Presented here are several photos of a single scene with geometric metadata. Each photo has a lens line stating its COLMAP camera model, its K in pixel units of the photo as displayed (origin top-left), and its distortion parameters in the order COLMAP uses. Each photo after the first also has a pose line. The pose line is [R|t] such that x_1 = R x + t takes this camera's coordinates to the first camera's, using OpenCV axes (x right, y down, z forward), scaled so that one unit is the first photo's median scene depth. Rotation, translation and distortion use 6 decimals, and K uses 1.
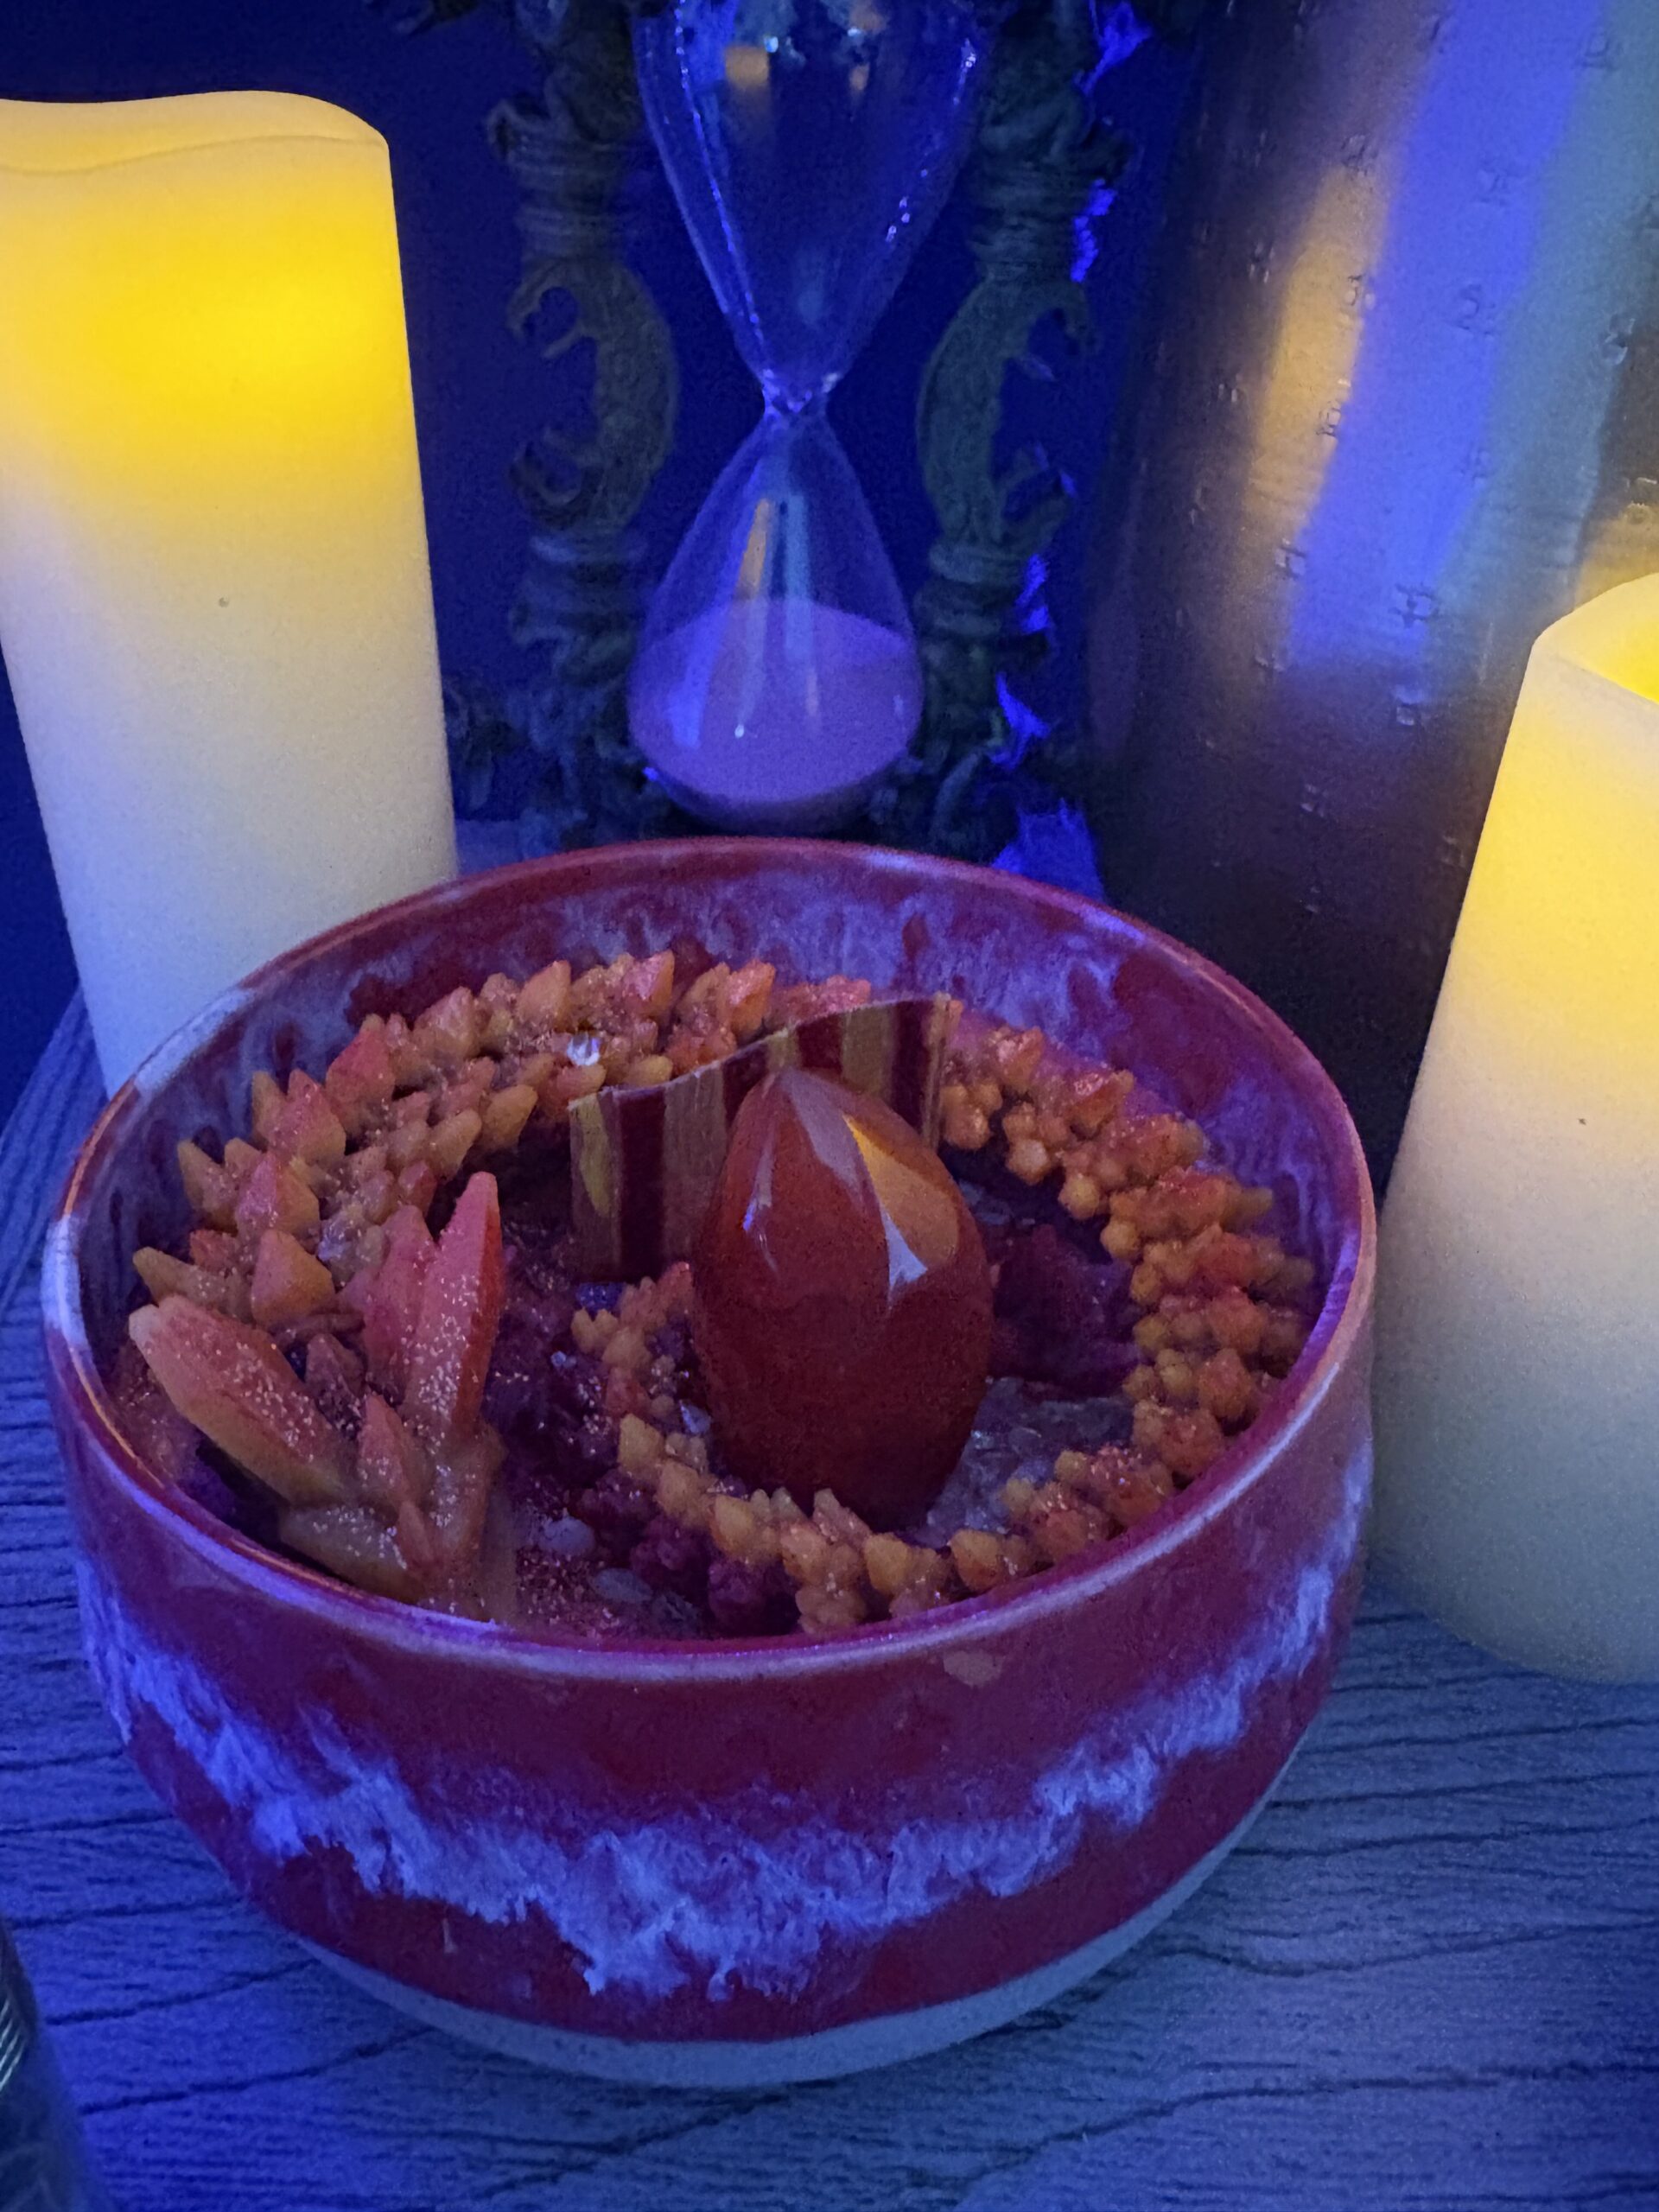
lens RADIAL K [[1663.3, 0, 827.4], [0, 1663.3, 1102.6], [0, 0, 1]] dist [-0.009474, -0.003892]
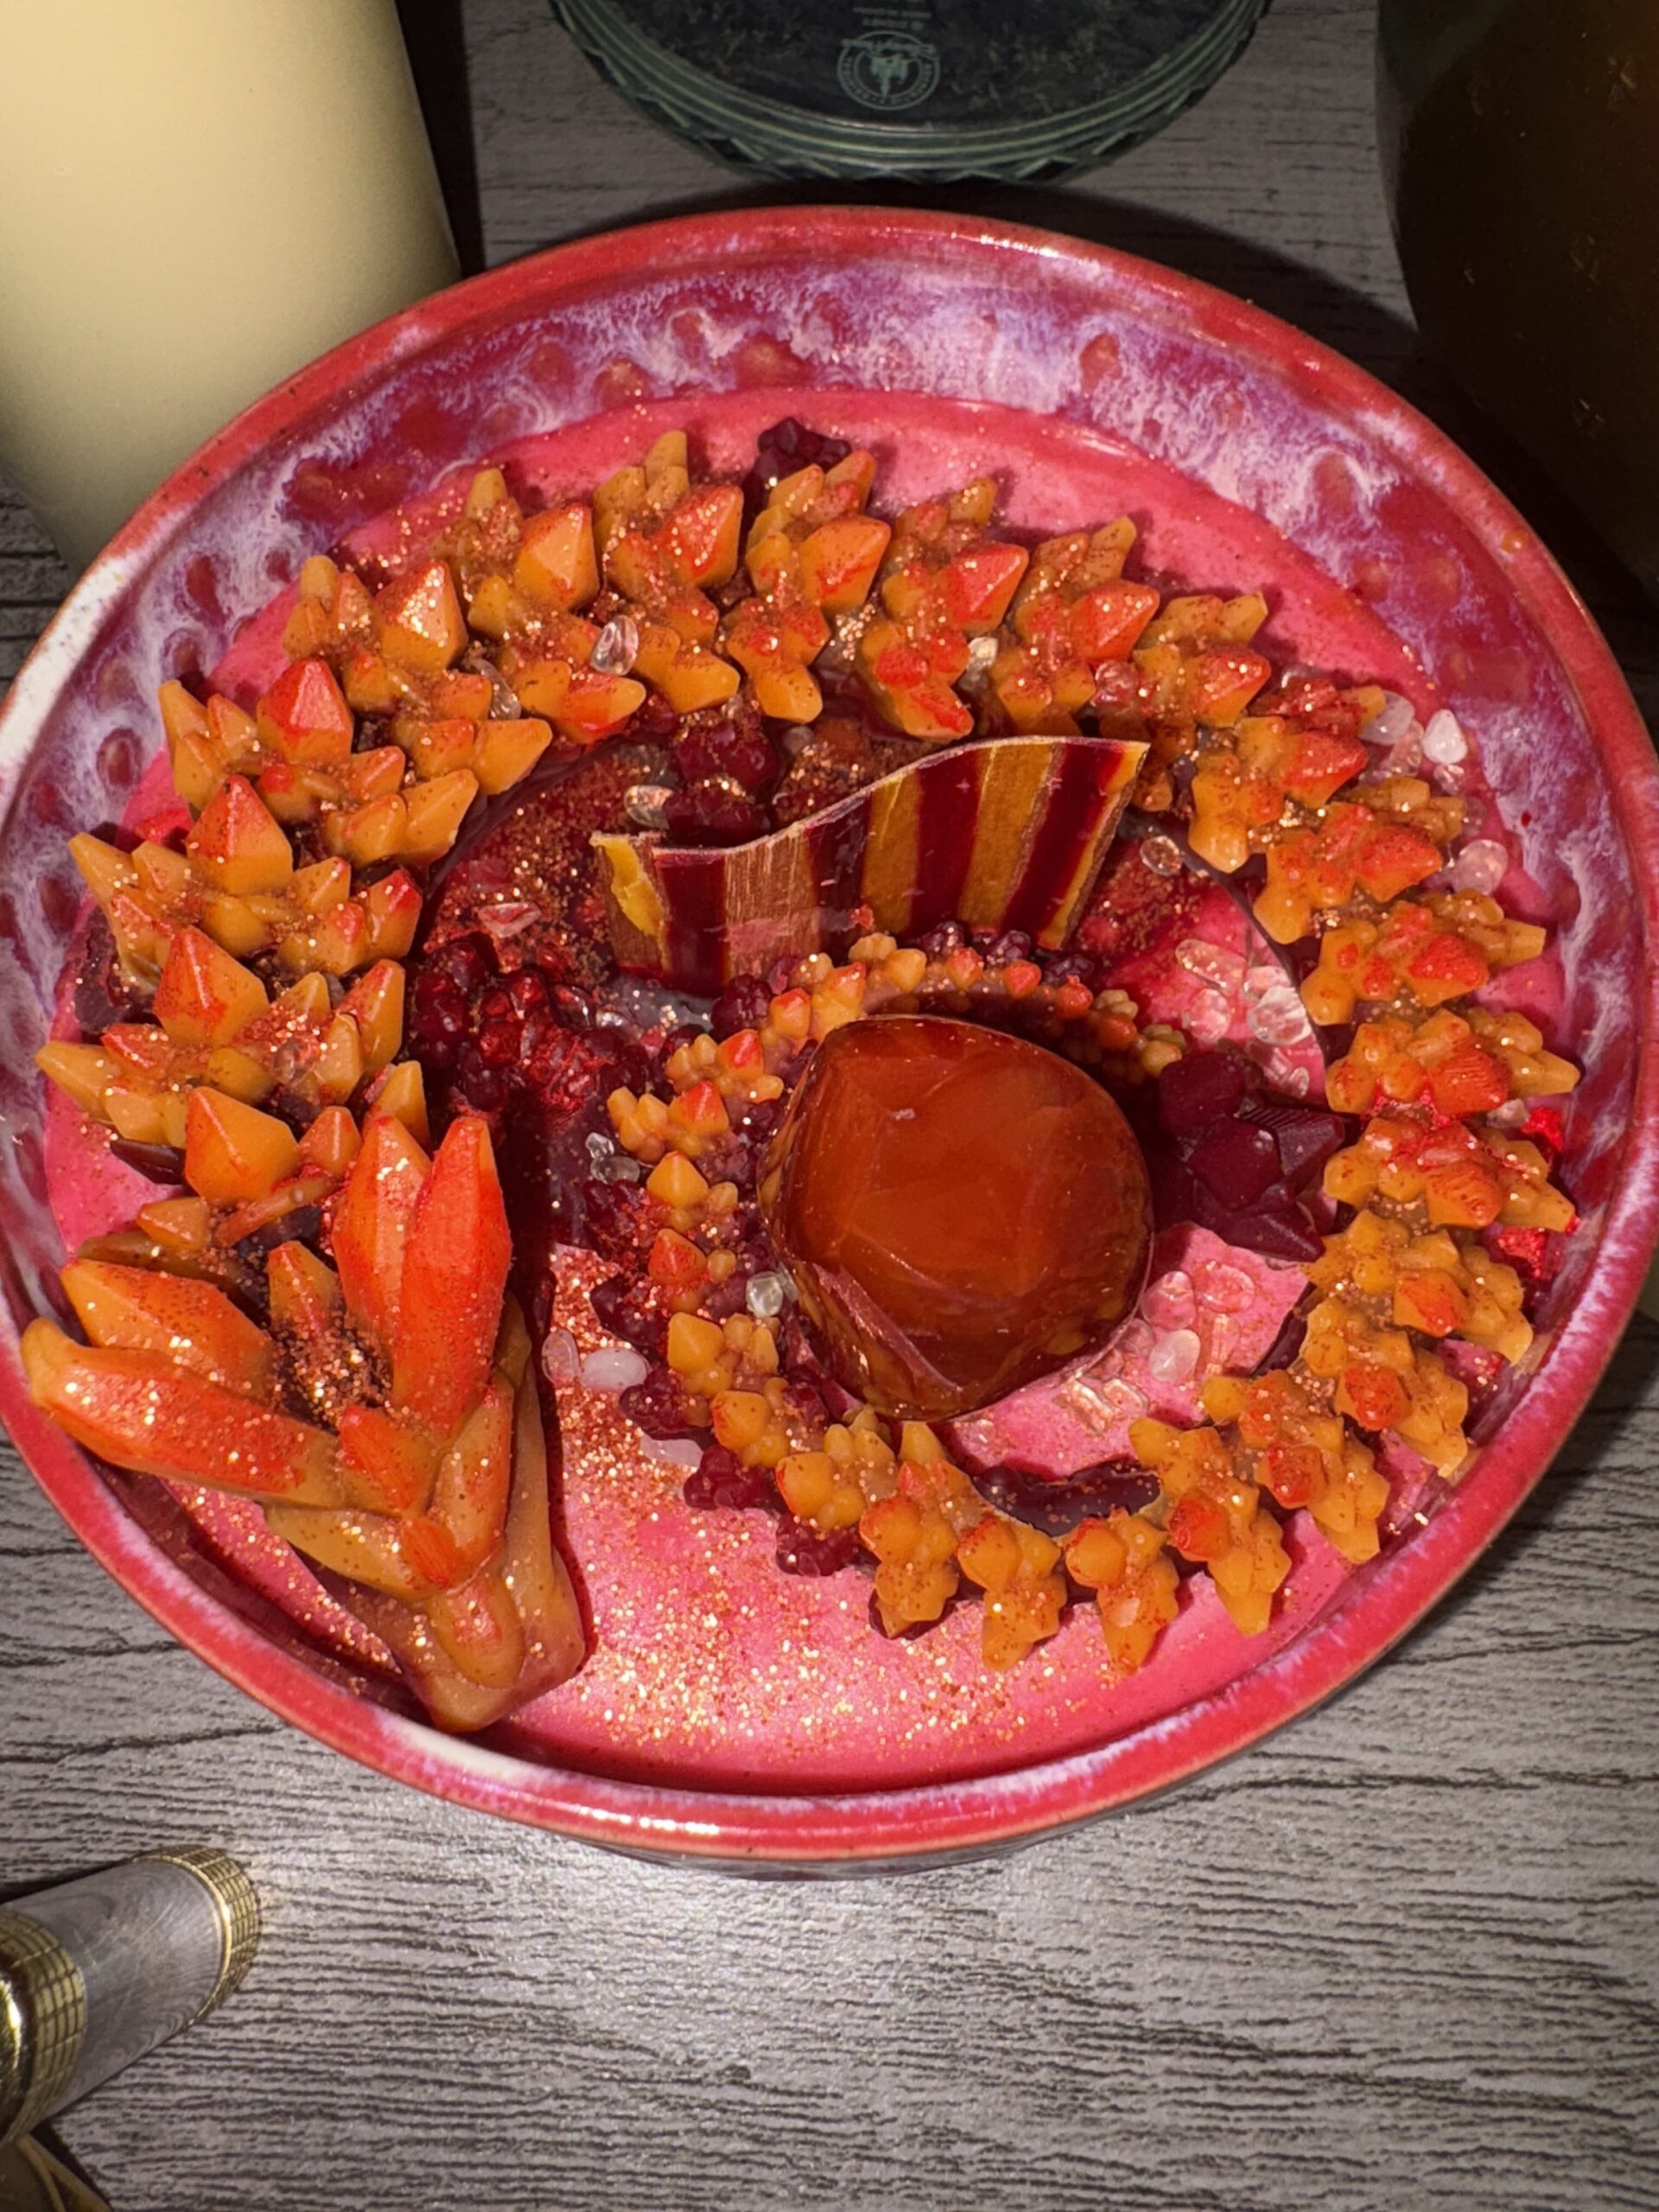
lens RADIAL K [[1663.3, 0, 833.1], [0, 1663.3, 1106.6], [0, 0, 1]] dist [-0.009474, -0.003892]
pose [[0.997829, 0.058374, -0.030493, -0.023977], [-0.030500, 0.819949, 0.571623, -0.327659], [0.058371, -0.569452, 0.819950, 0.368870]]
